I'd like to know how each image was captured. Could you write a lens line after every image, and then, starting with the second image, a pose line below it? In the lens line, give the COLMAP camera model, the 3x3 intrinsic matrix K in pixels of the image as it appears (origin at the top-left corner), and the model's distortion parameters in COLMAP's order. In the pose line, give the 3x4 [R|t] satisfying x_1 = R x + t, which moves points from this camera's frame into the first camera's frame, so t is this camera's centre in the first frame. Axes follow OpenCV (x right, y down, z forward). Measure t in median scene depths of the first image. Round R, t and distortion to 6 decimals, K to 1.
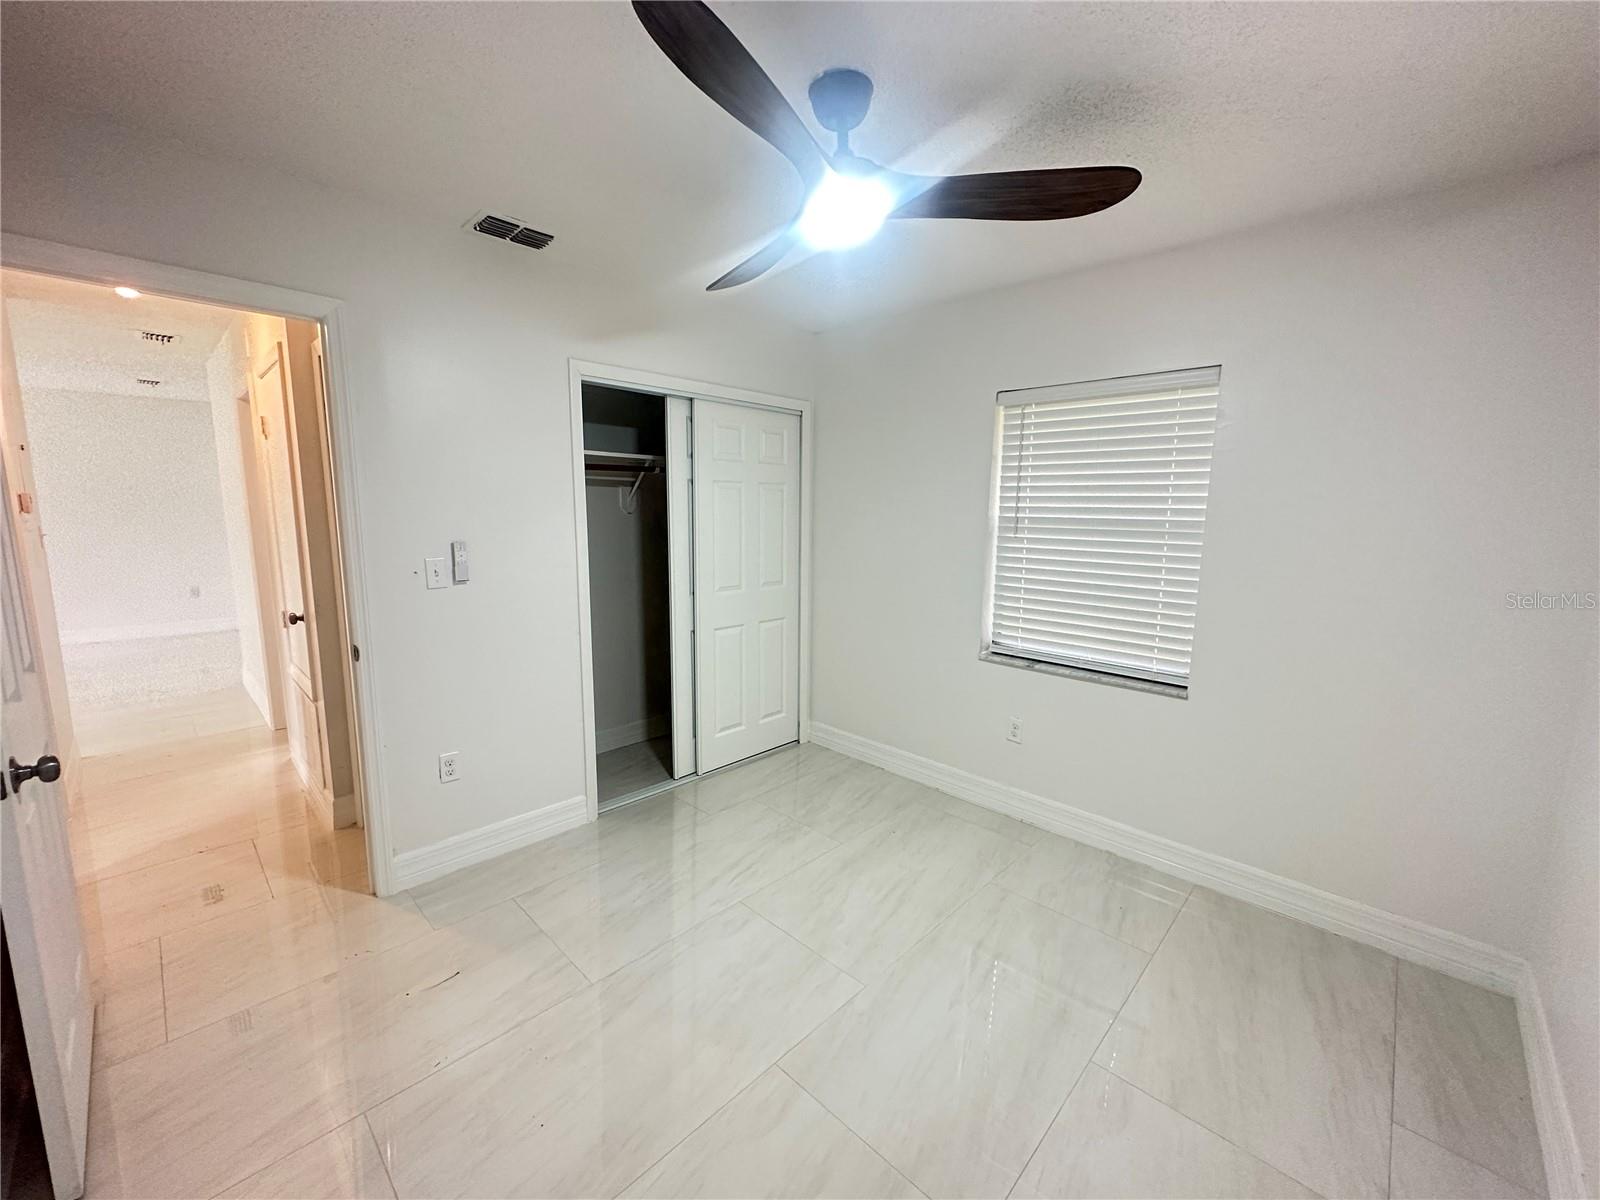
lens RADIAL K [[642.8, 0, 796.2], [0, 642.8, 601.1], [0, 0, 1]] dist [0.020703, 0.000089]
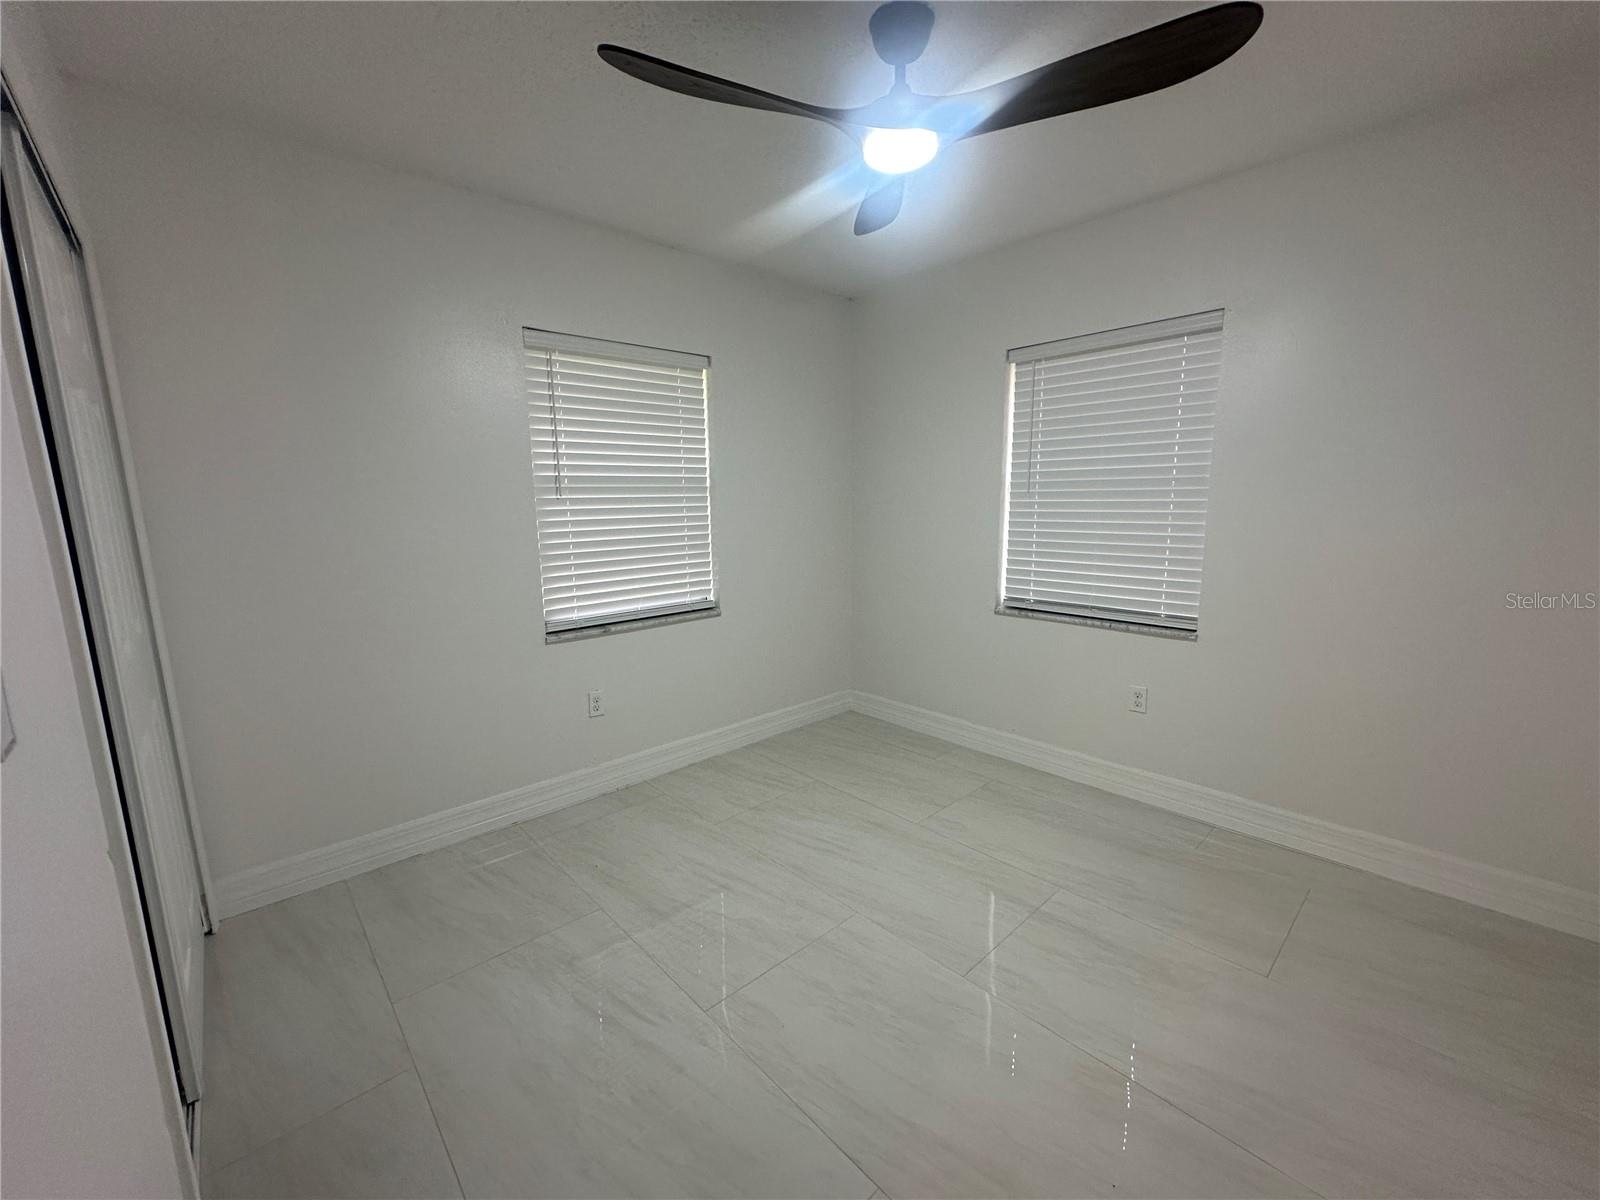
lens RADIAL K [[642.8, 0, 796.2], [0, 642.8, 601.1], [0, 0, 1]] dist [0.020703, 0.000089]
pose [[0.072968, -0.177769, 0.981363, -0.595628], [0.163945, 0.972739, 0.164017, -0.058164], [-0.983767, 0.148921, 0.100123, 0.660138]]
